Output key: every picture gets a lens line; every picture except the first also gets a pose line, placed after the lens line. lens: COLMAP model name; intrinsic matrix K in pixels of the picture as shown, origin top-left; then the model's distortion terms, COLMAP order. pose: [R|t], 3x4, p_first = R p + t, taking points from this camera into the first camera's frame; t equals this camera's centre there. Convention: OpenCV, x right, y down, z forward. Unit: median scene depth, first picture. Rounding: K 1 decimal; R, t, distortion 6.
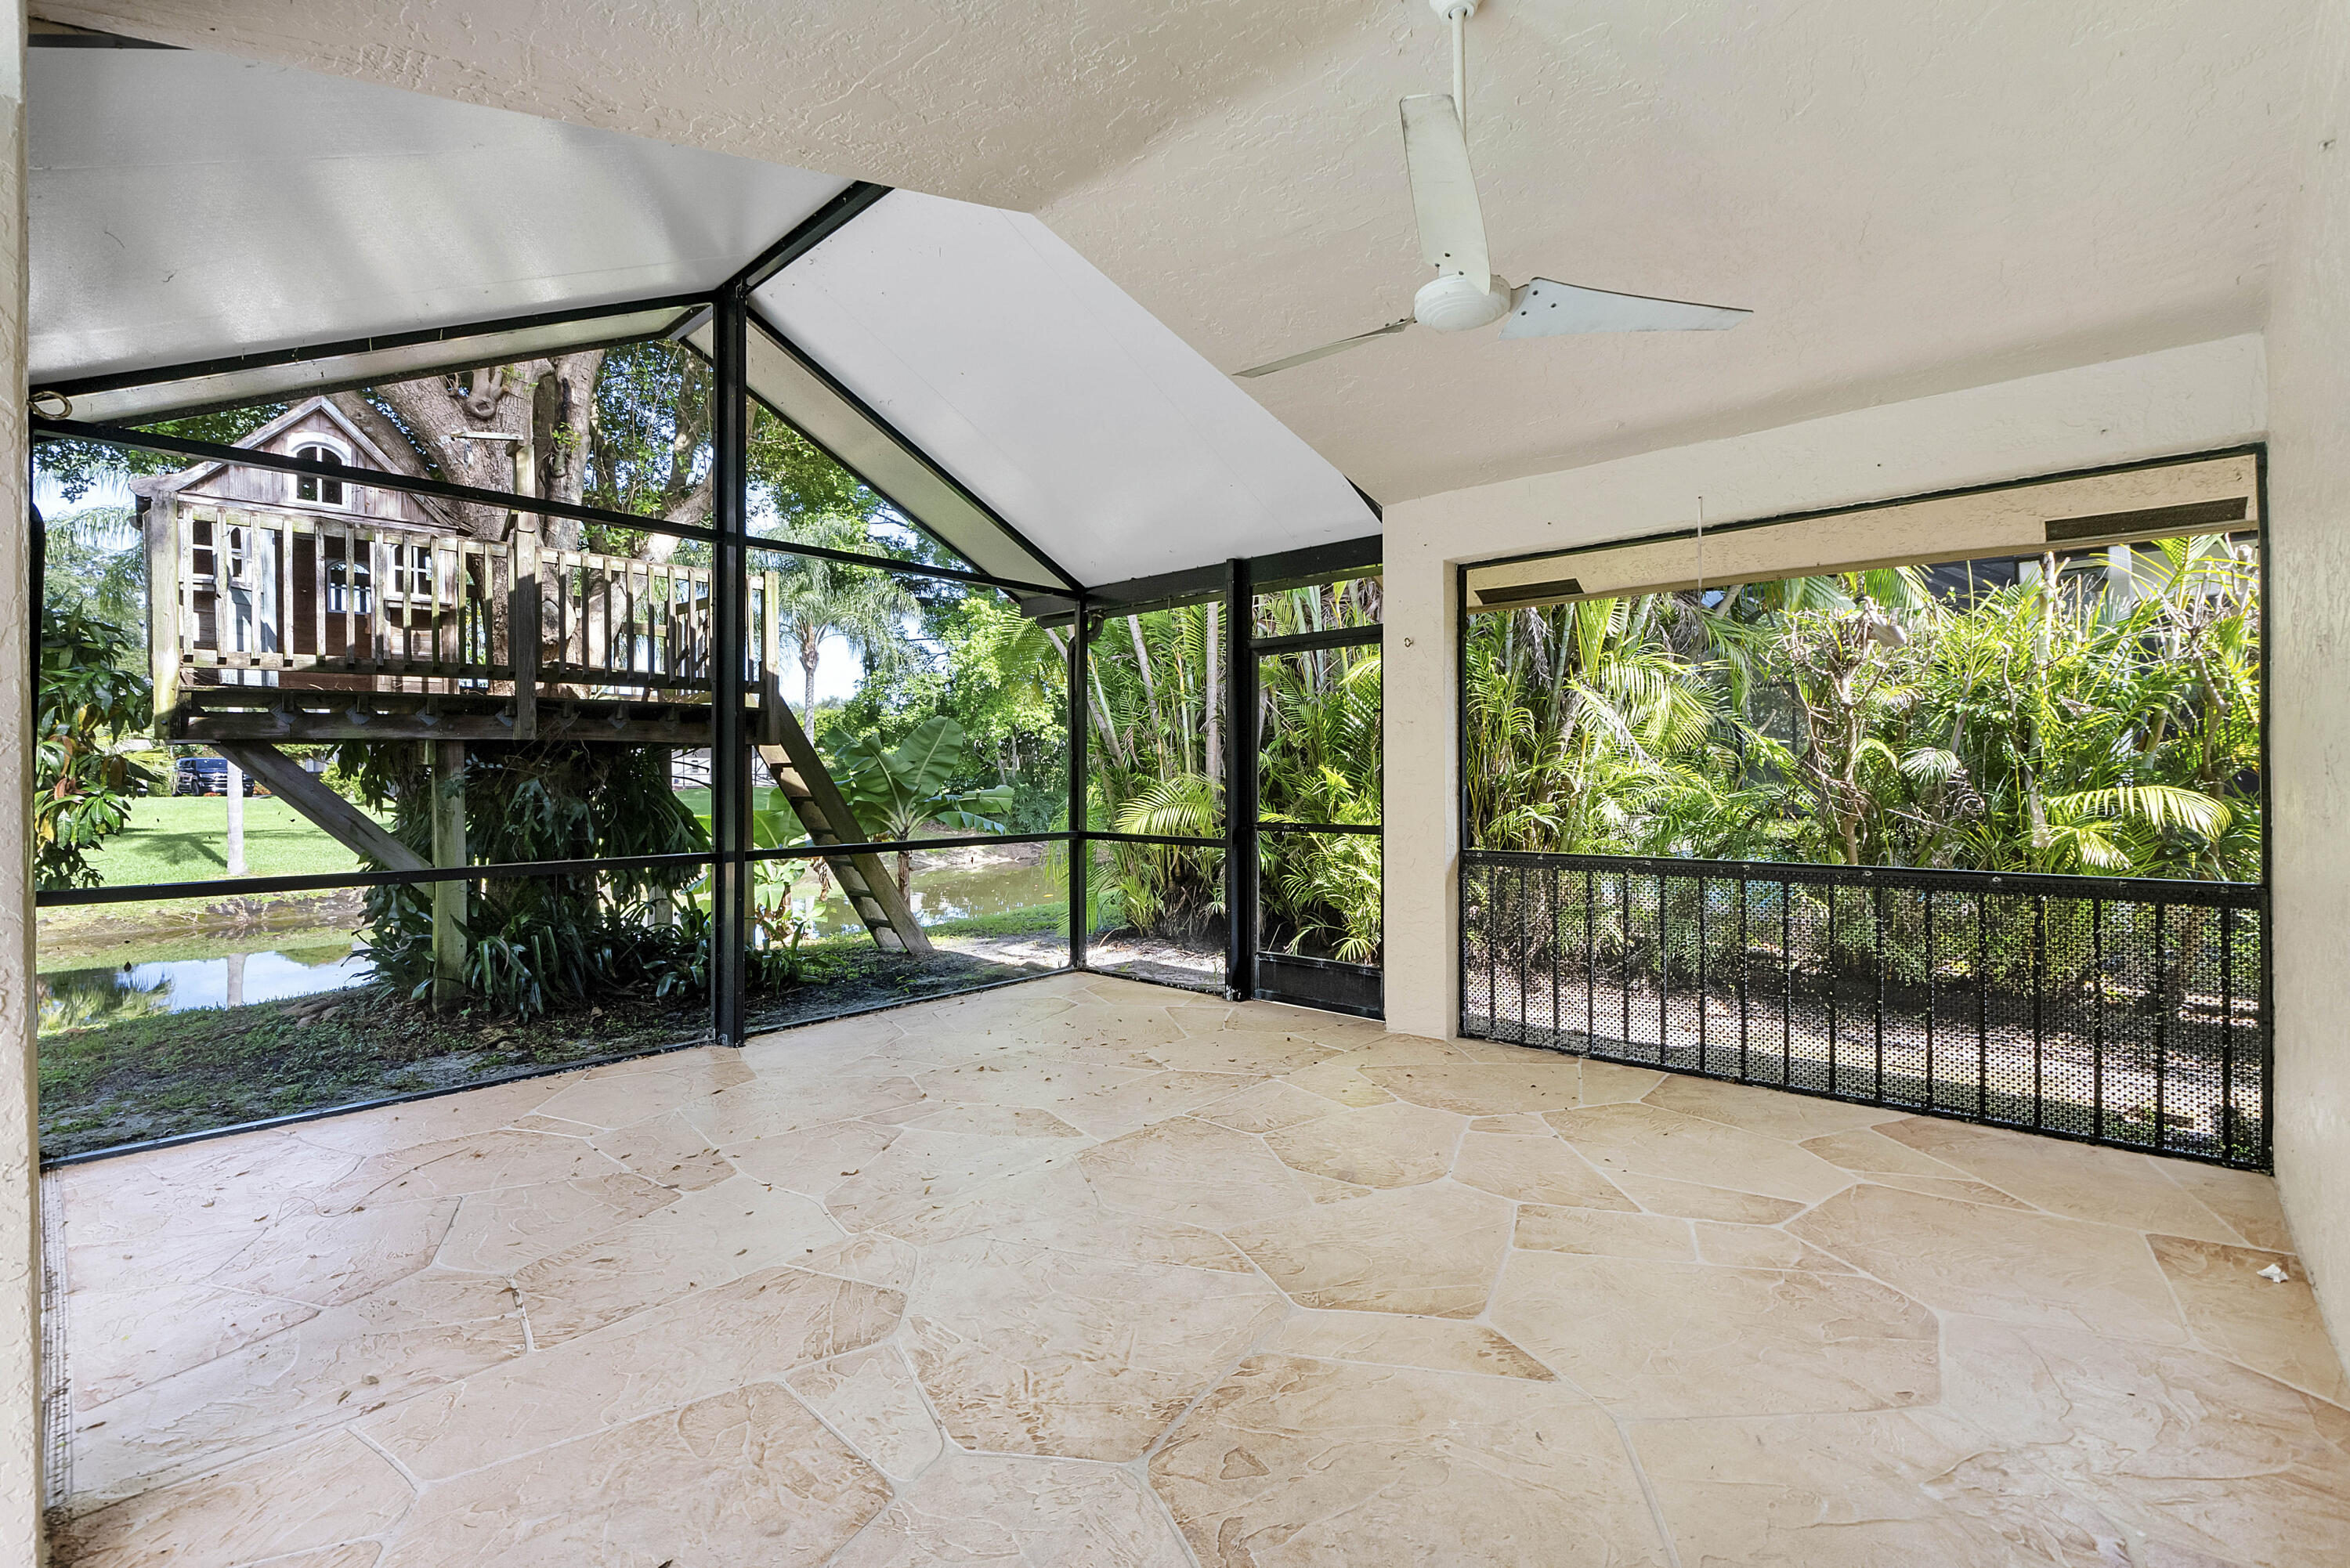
lens RADIAL K [[1007.2, 0, 1183.3], [0, 1007.2, 769.3], [0, 0, 1]] dist [-0.007951, -0.000034]
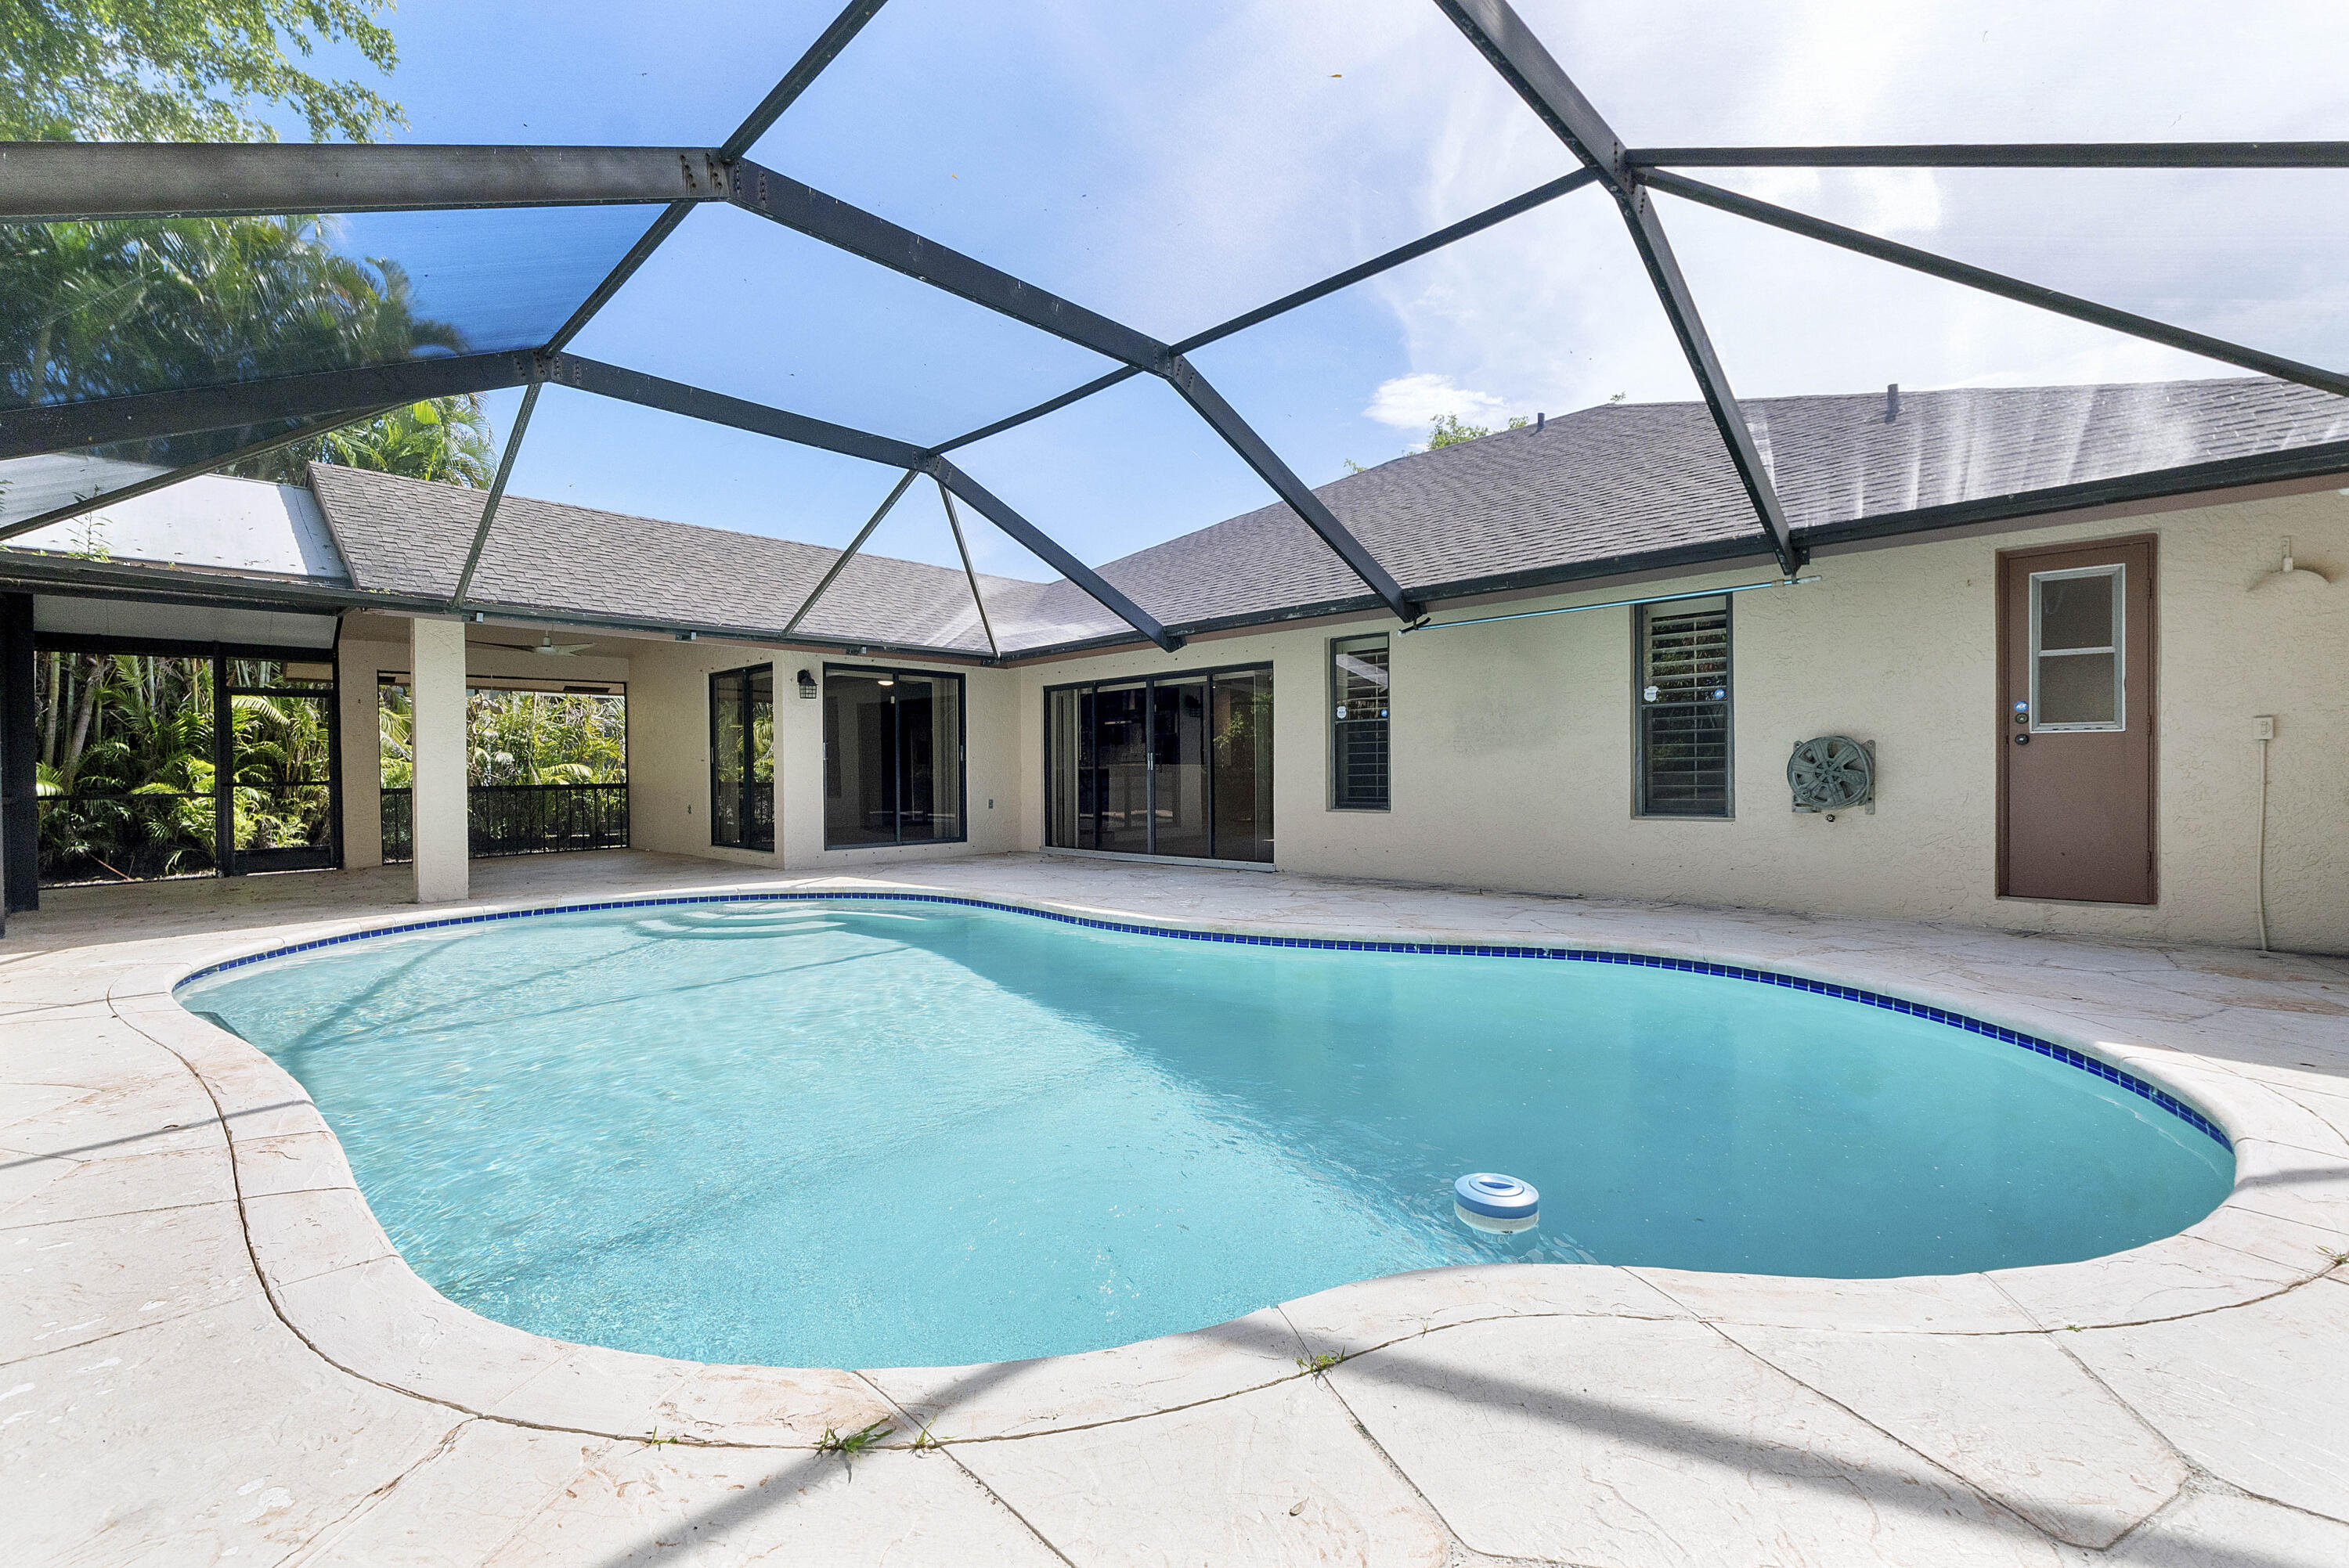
lens RADIAL K [[1006.7, 0, 1194.3], [0, 1006.7, 777.4], [0, 0, 1]] dist [-0.007951, -0.000034]
pose [[0.039621, -0.003723, 0.999208, -3.079937], [0.010701, 0.999937, 0.003301, 0.099815], [-0.999157, 0.010562, 0.039658, -1.514993]]
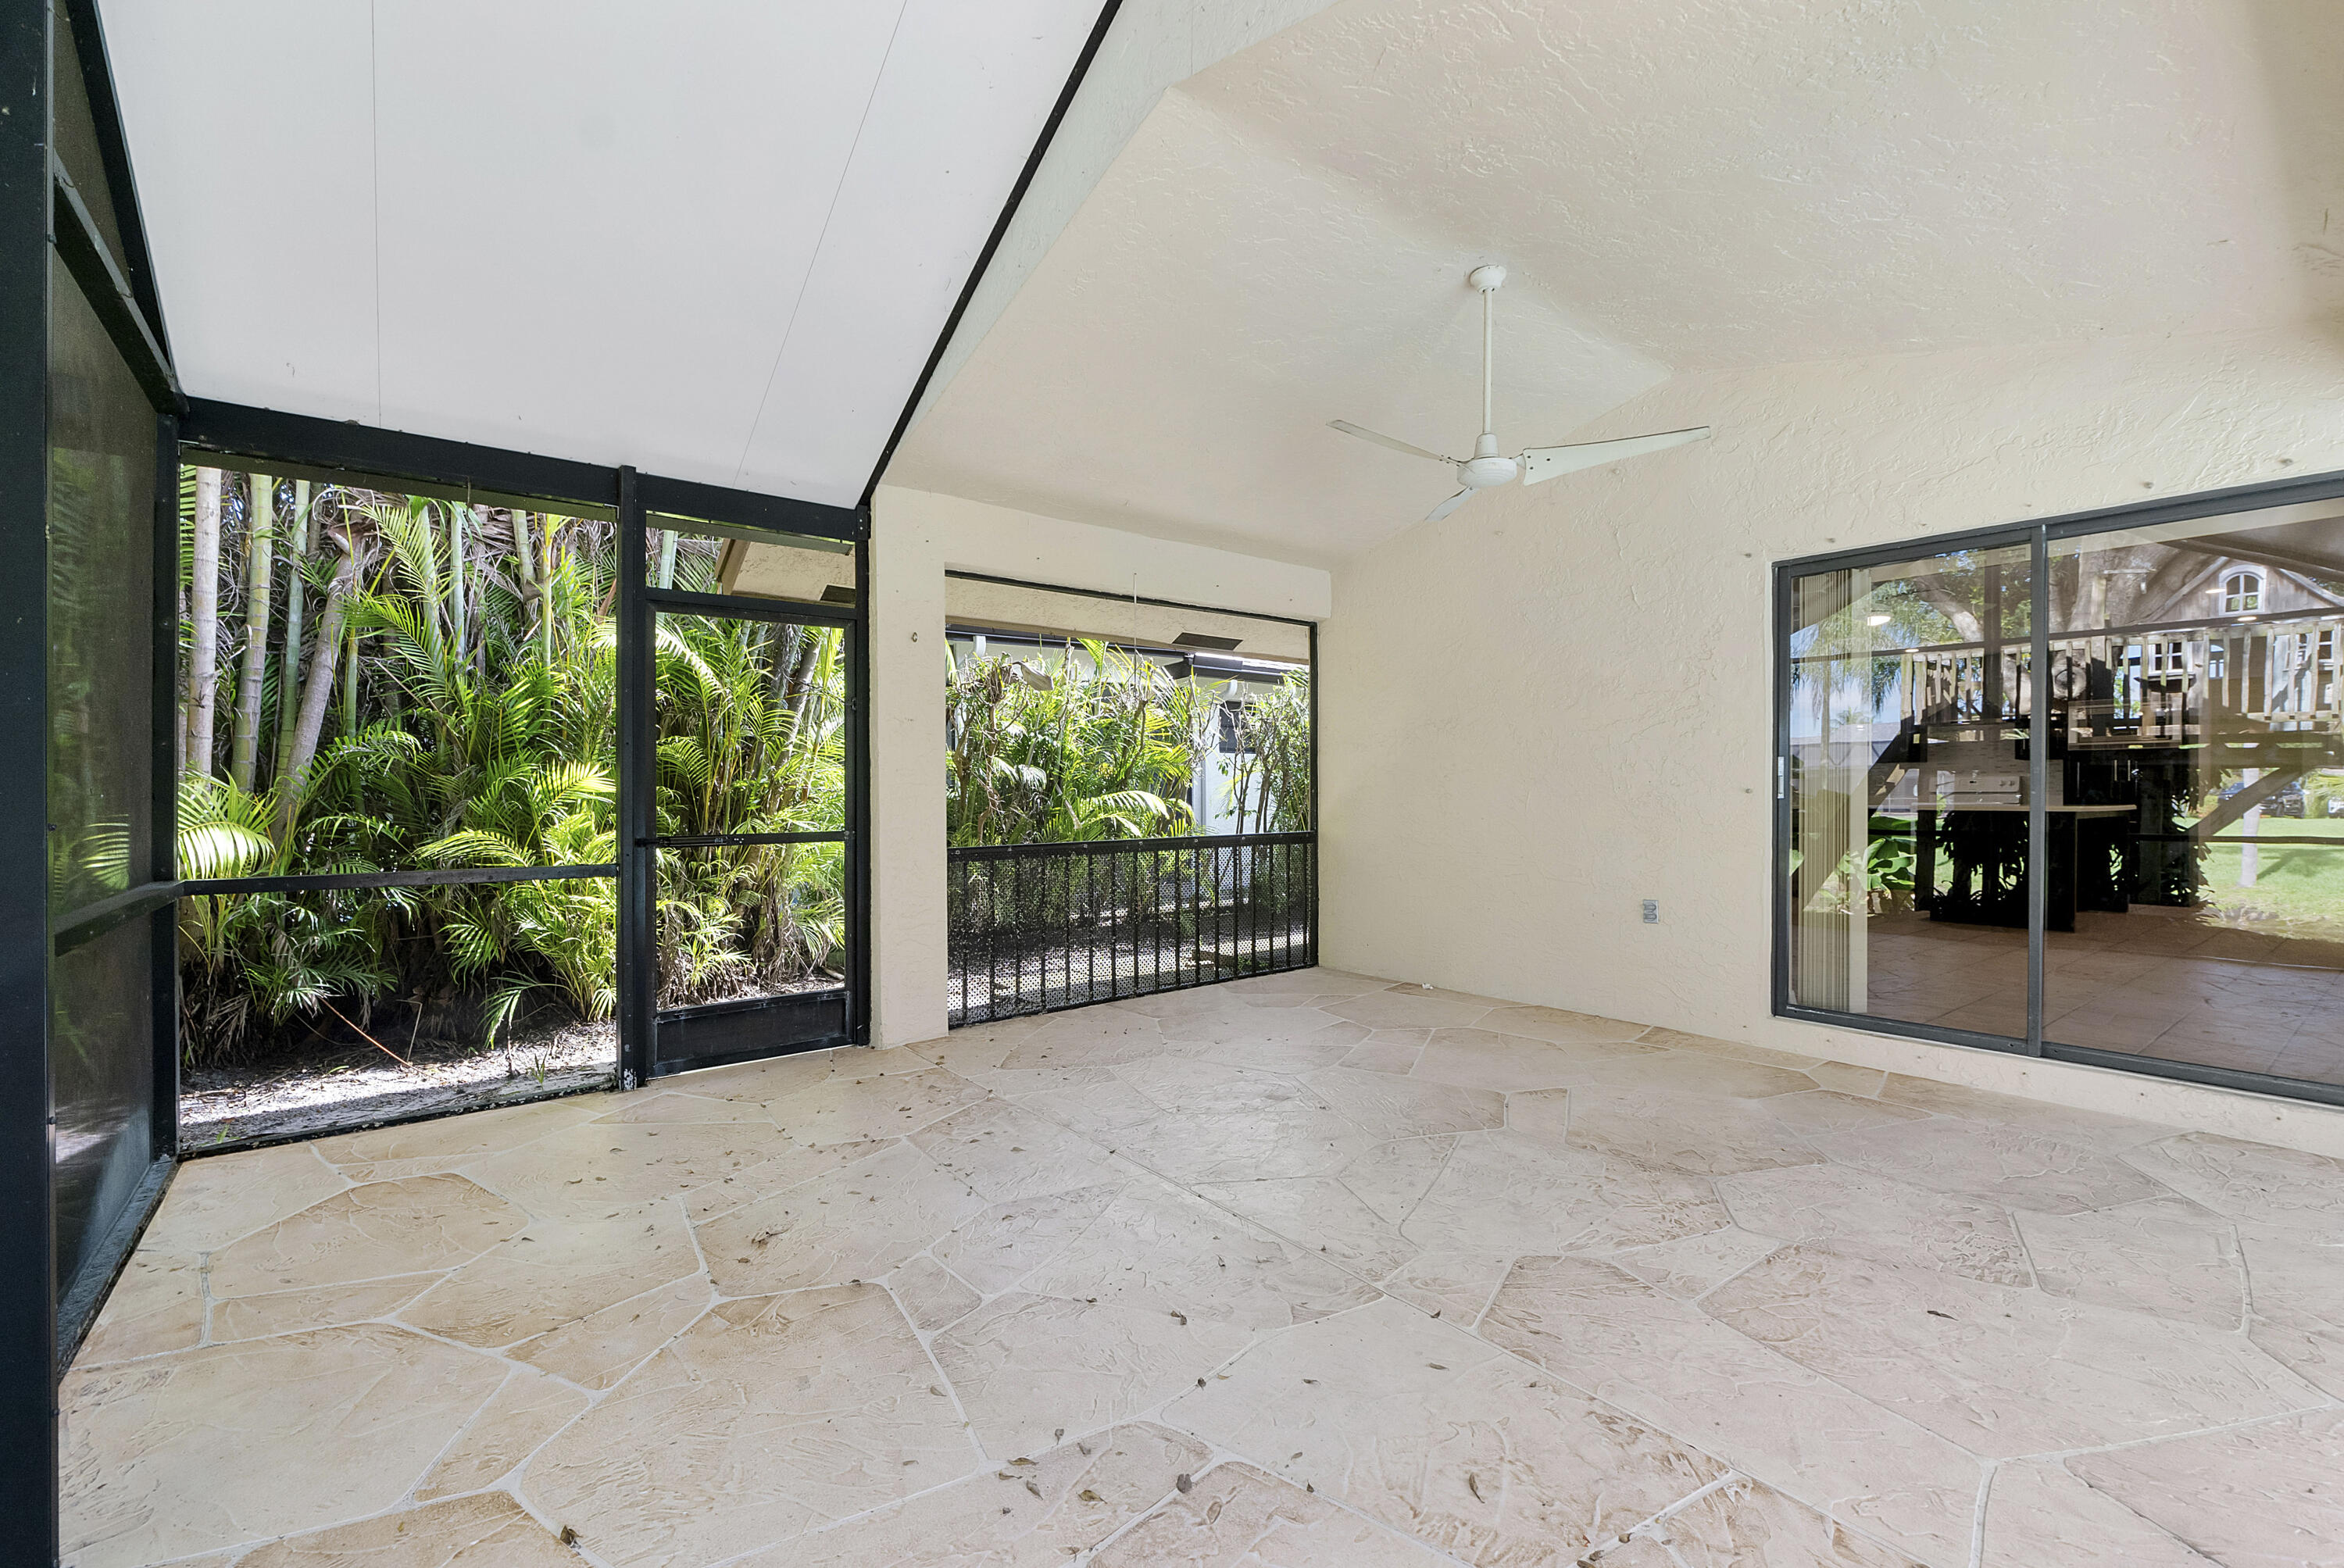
lens RADIAL K [[992.5, 0, 1172.7], [0, 992.5, 801.8], [0, 0, 1]] dist [-0.010657, -0.000430]
pose [[0.184017, -0.006078, 0.982904, -1.030385], [-0.002564, 0.999975, 0.006664, 0.038579], [-0.982920, -0.003747, 0.183996, 0.899120]]
